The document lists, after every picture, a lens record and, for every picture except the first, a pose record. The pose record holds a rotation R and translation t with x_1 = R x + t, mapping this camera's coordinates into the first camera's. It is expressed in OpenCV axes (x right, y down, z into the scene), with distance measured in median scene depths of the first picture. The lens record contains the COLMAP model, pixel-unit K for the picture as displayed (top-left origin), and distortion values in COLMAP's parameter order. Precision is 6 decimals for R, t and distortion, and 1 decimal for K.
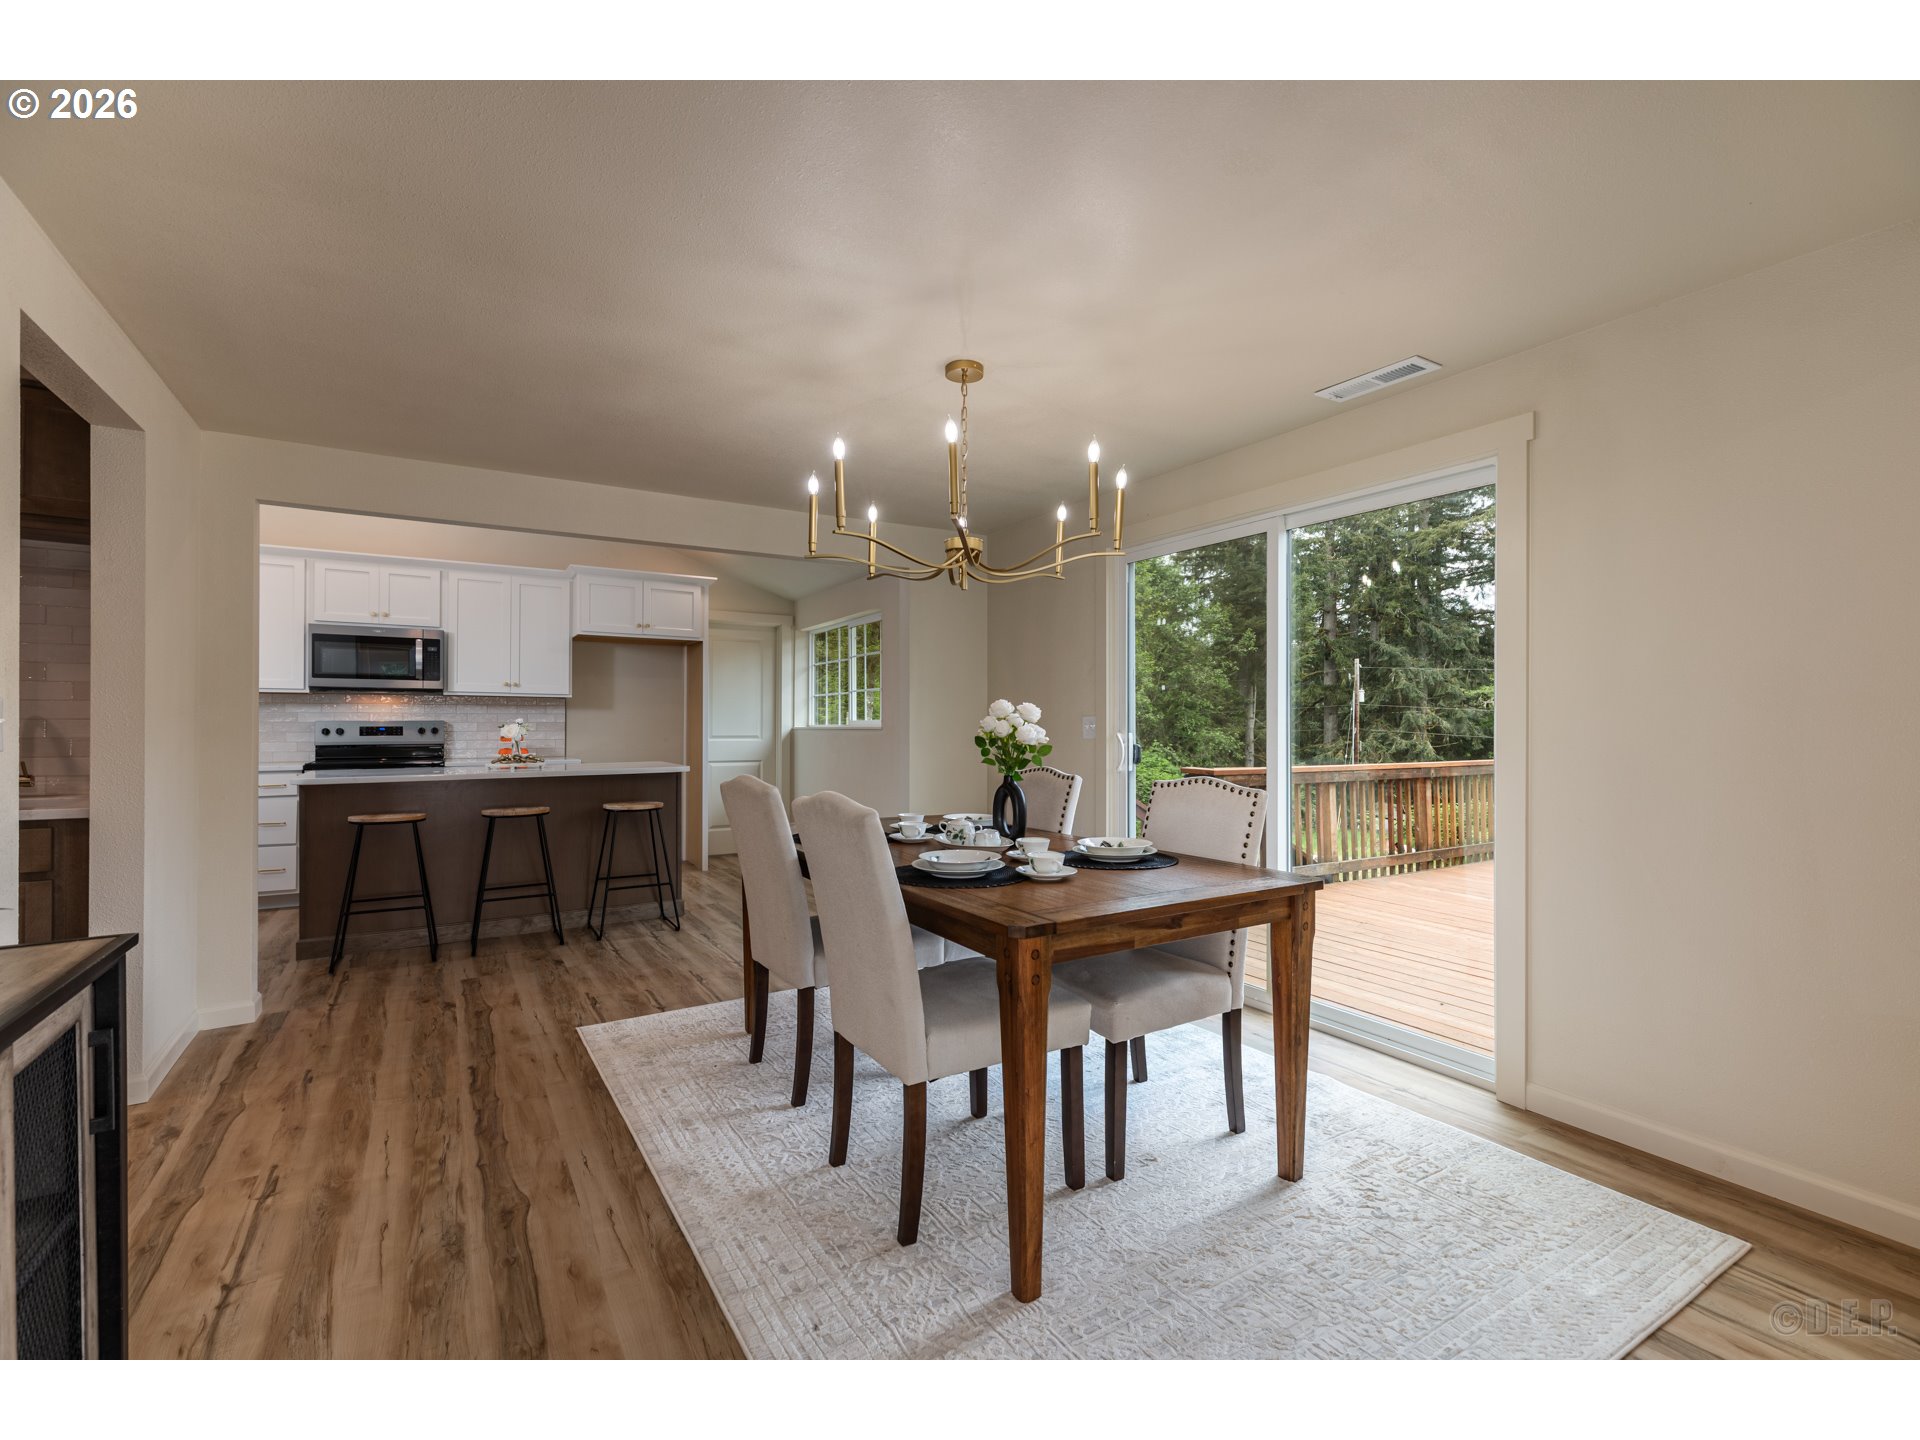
lens RADIAL K [[866.5, 0, 966.1], [0, 866.5, 728.0], [0, 0, 1]] dist [0.007204, -0.002407]
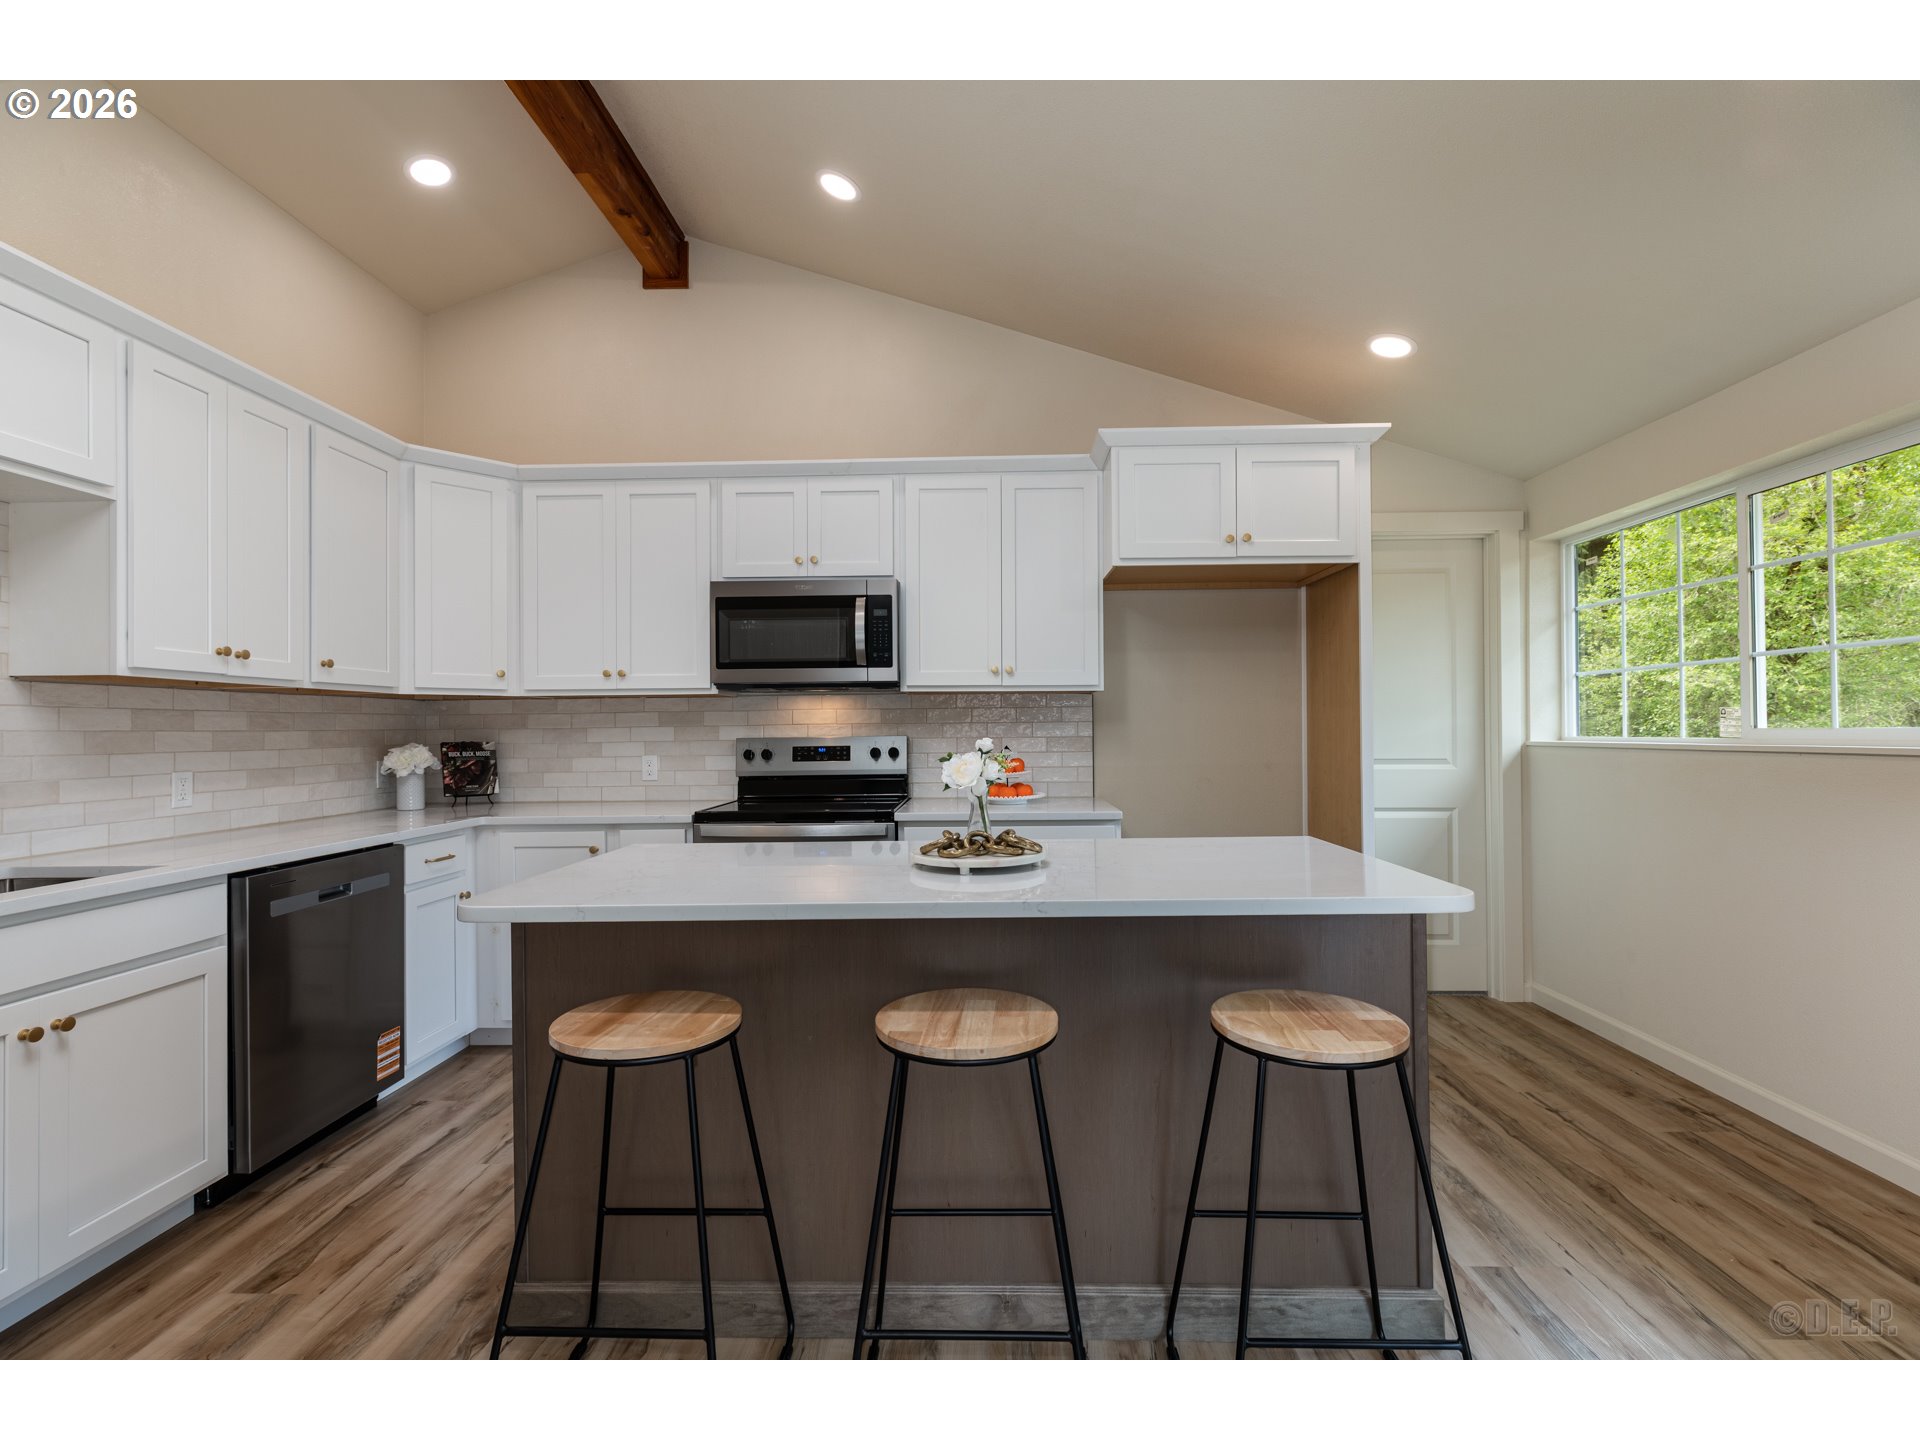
lens RADIAL K [[866.5, 0, 967.3], [0, 866.5, 725.1], [0, 0, 1]] dist [0.007204, -0.002407]
pose [[0.837901, -0.009947, -0.545732, -0.250829], [0.007683, 0.999950, -0.006430, -0.011987], [0.545769, 0.001195, 0.837935, 0.544964]]
